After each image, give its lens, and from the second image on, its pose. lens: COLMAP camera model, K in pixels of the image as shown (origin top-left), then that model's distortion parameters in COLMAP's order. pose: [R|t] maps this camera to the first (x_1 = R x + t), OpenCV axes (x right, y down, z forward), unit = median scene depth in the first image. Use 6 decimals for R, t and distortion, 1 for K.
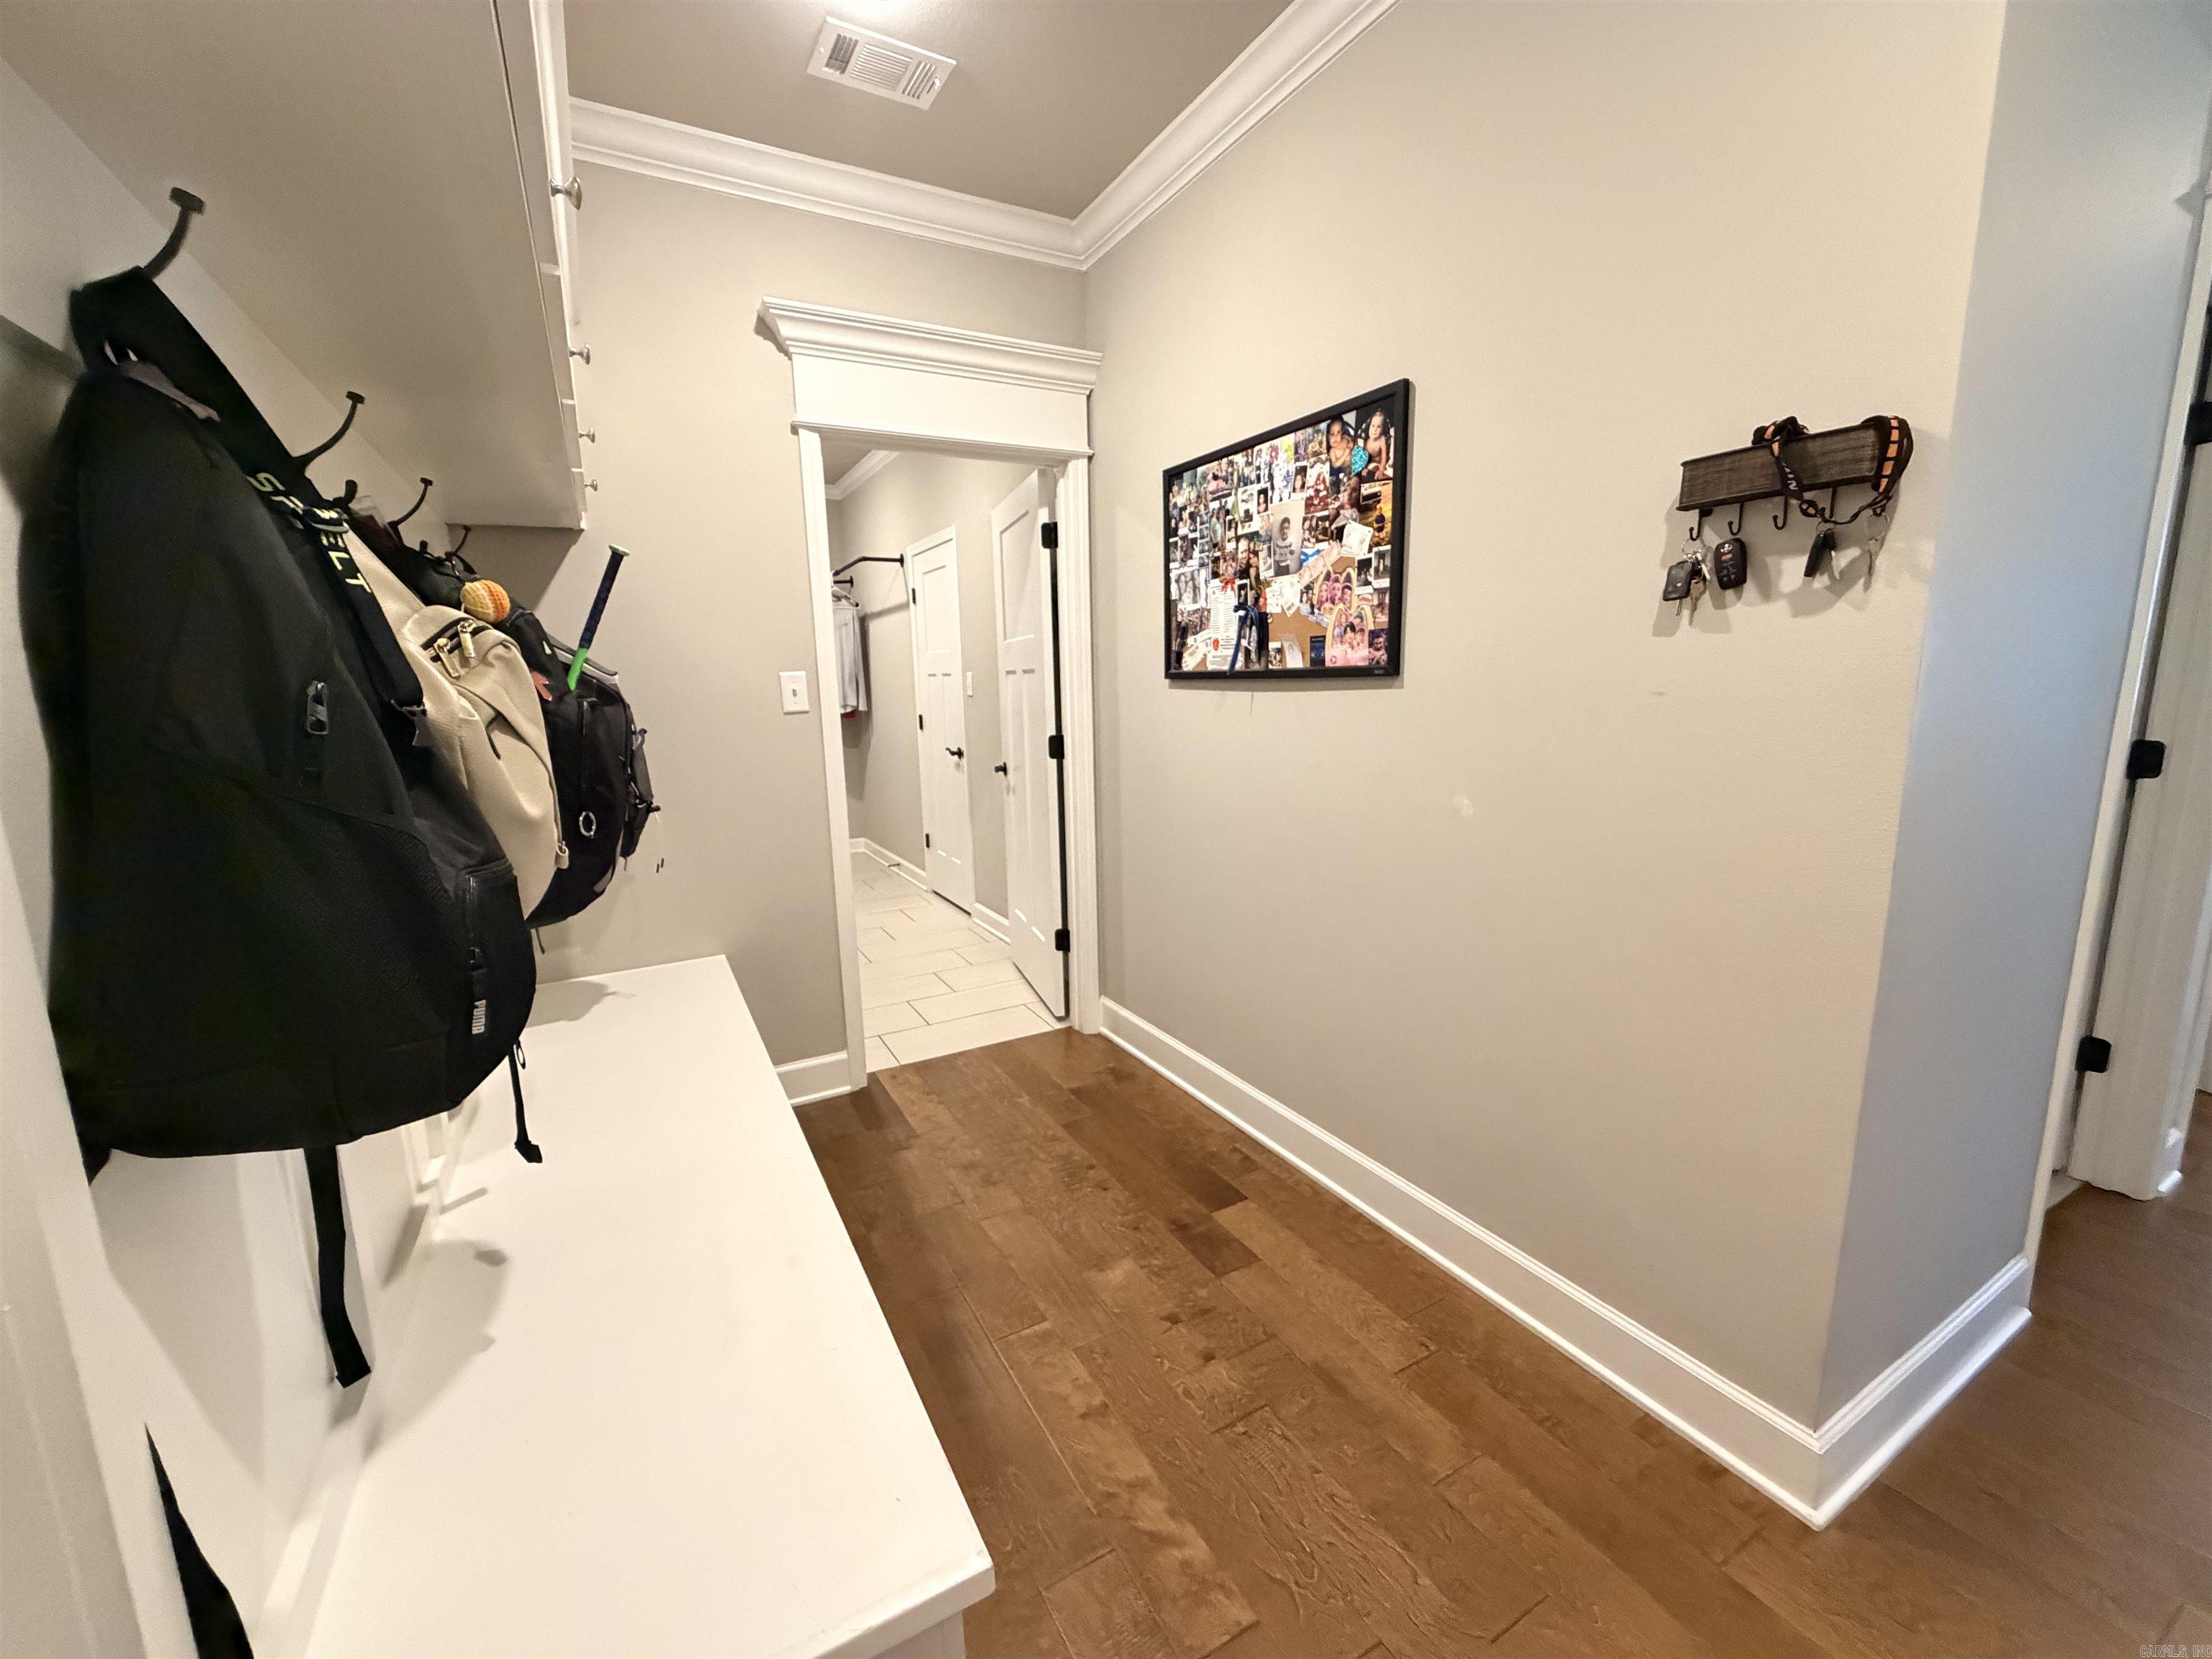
lens RADIAL K [[884.3, 0, 1107.3], [0, 884.3, 831.0], [0, 0, 1]] dist [-0.000409, -0.000084]
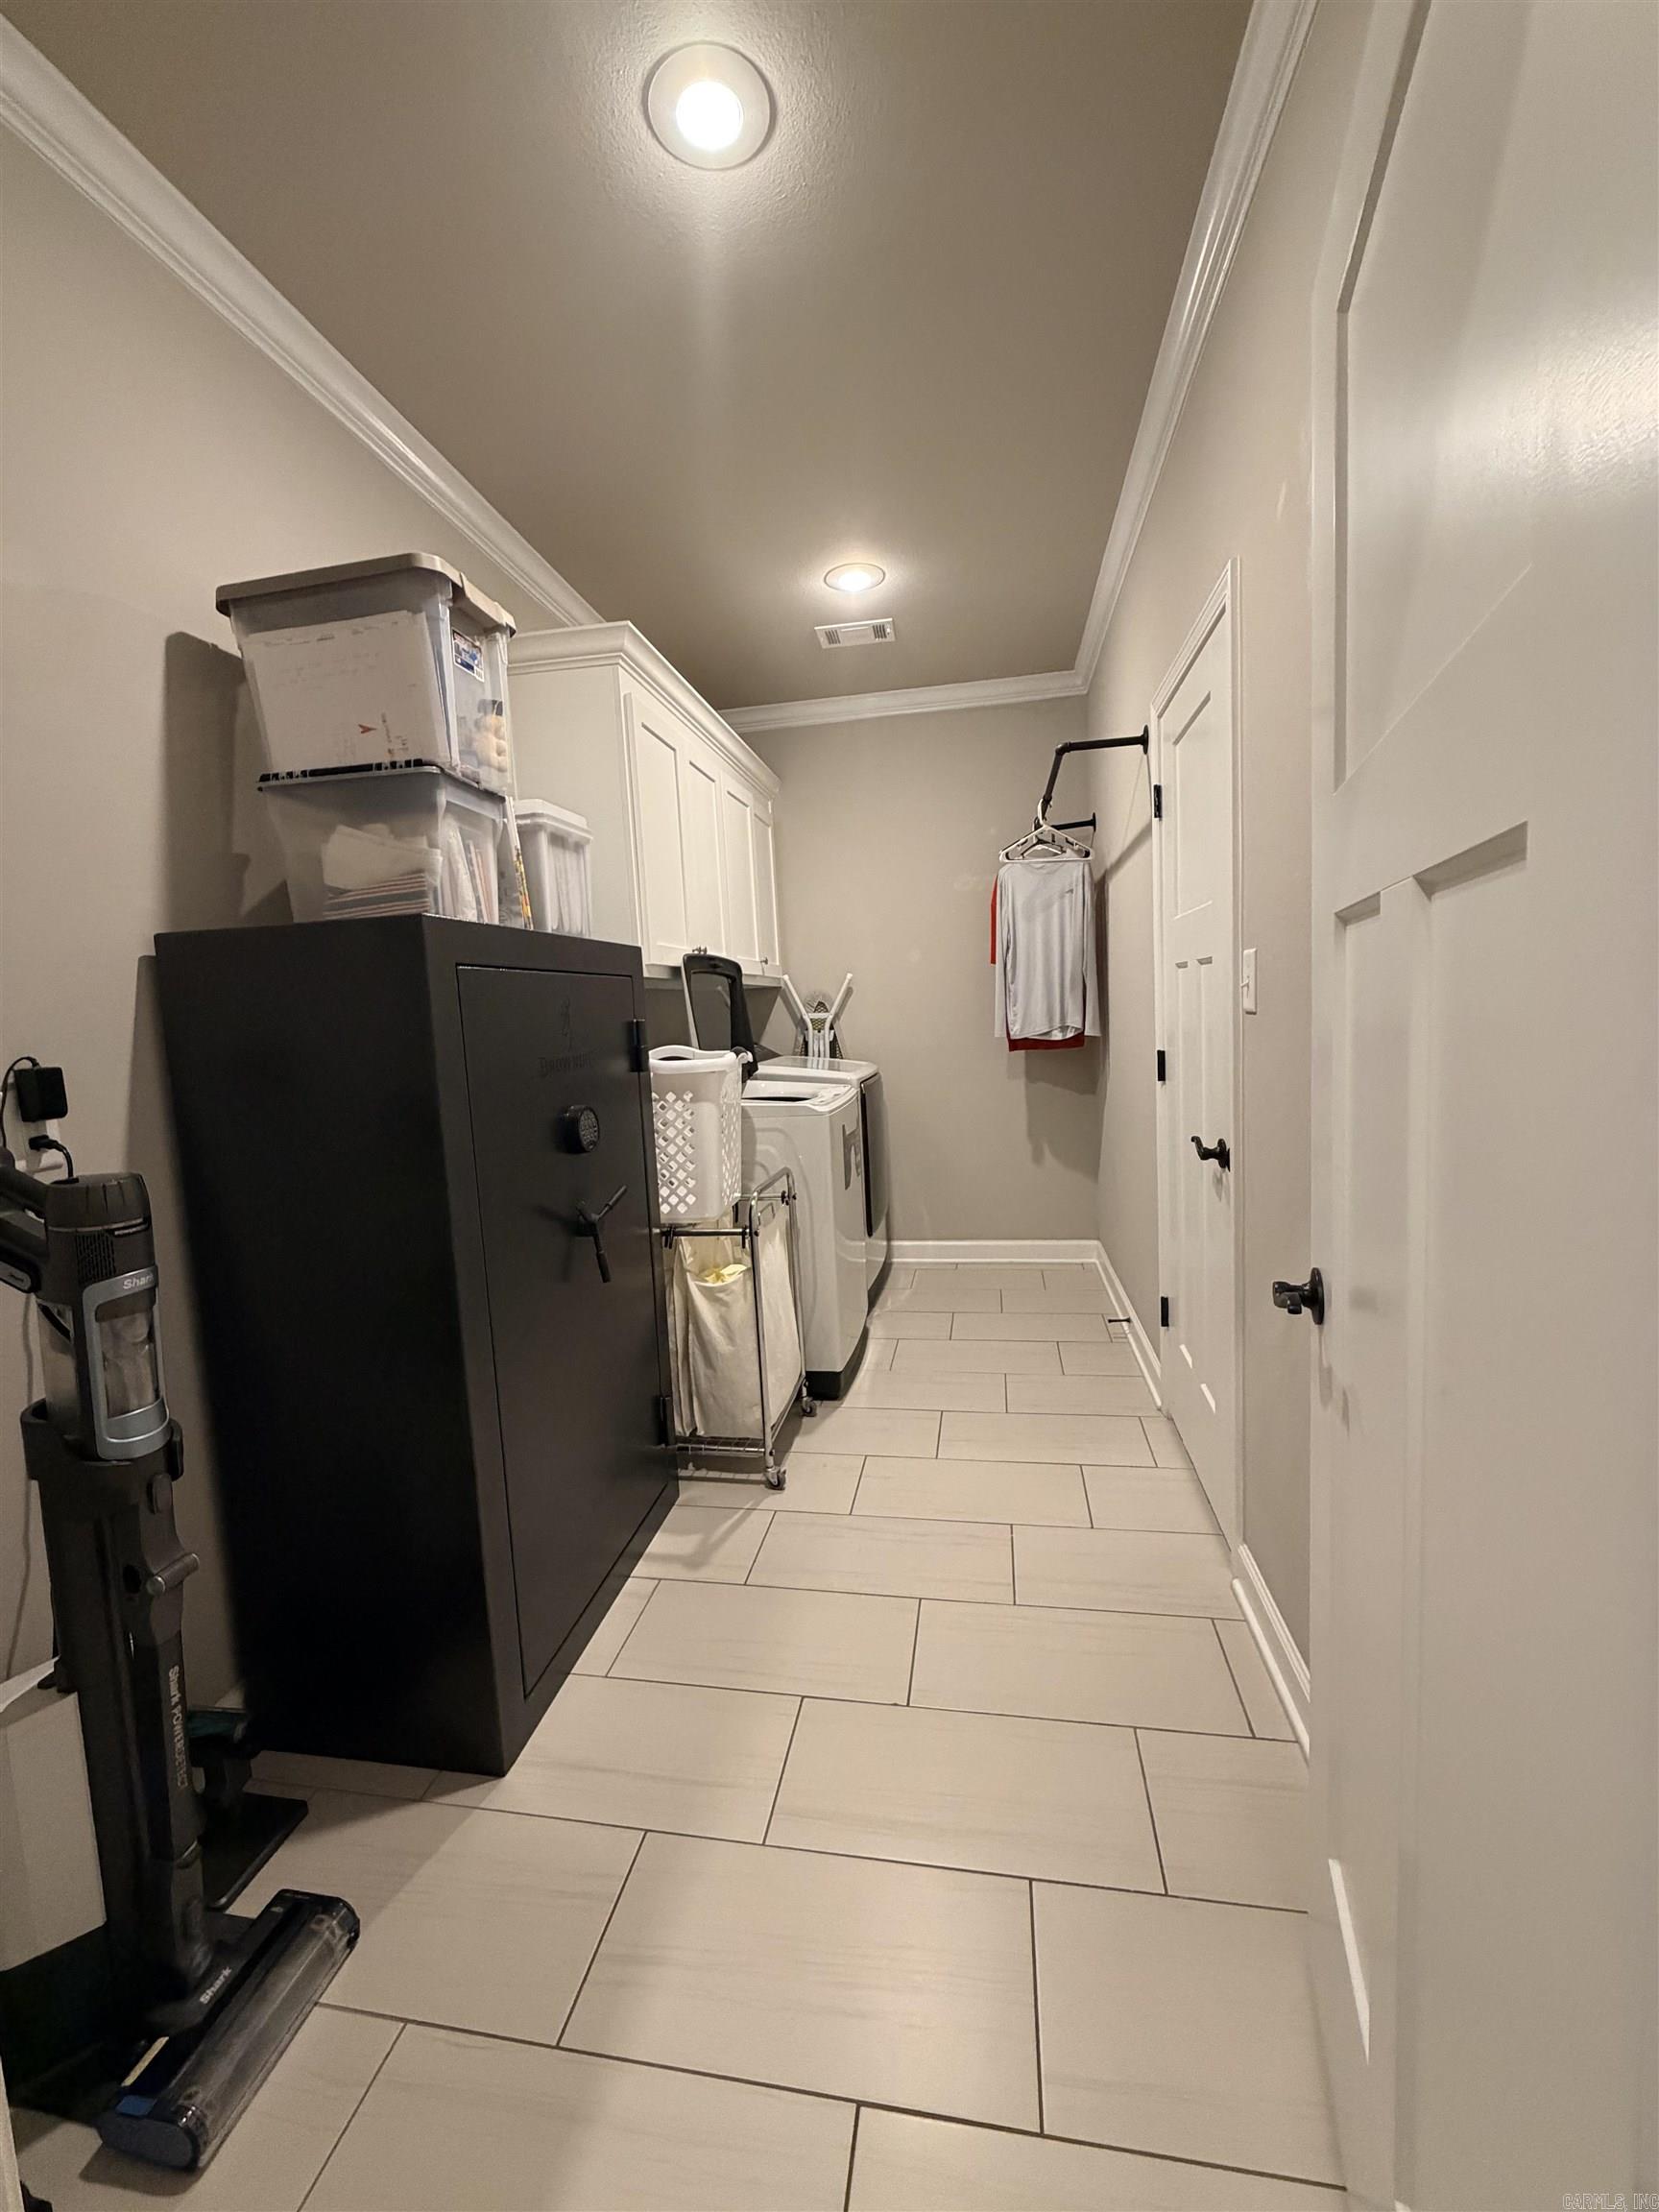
lens RADIAL K [[884.3, 0, 830.7], [0, 884.3, 1102.4], [0, 0, 1]] dist [-0.000409, -0.000084]
pose [[0.778031, 0.060612, -0.625295, -0.056166], [-0.087909, 0.996046, -0.012830, -0.093992], [0.622045, 0.064951, 0.780283, 0.589062]]
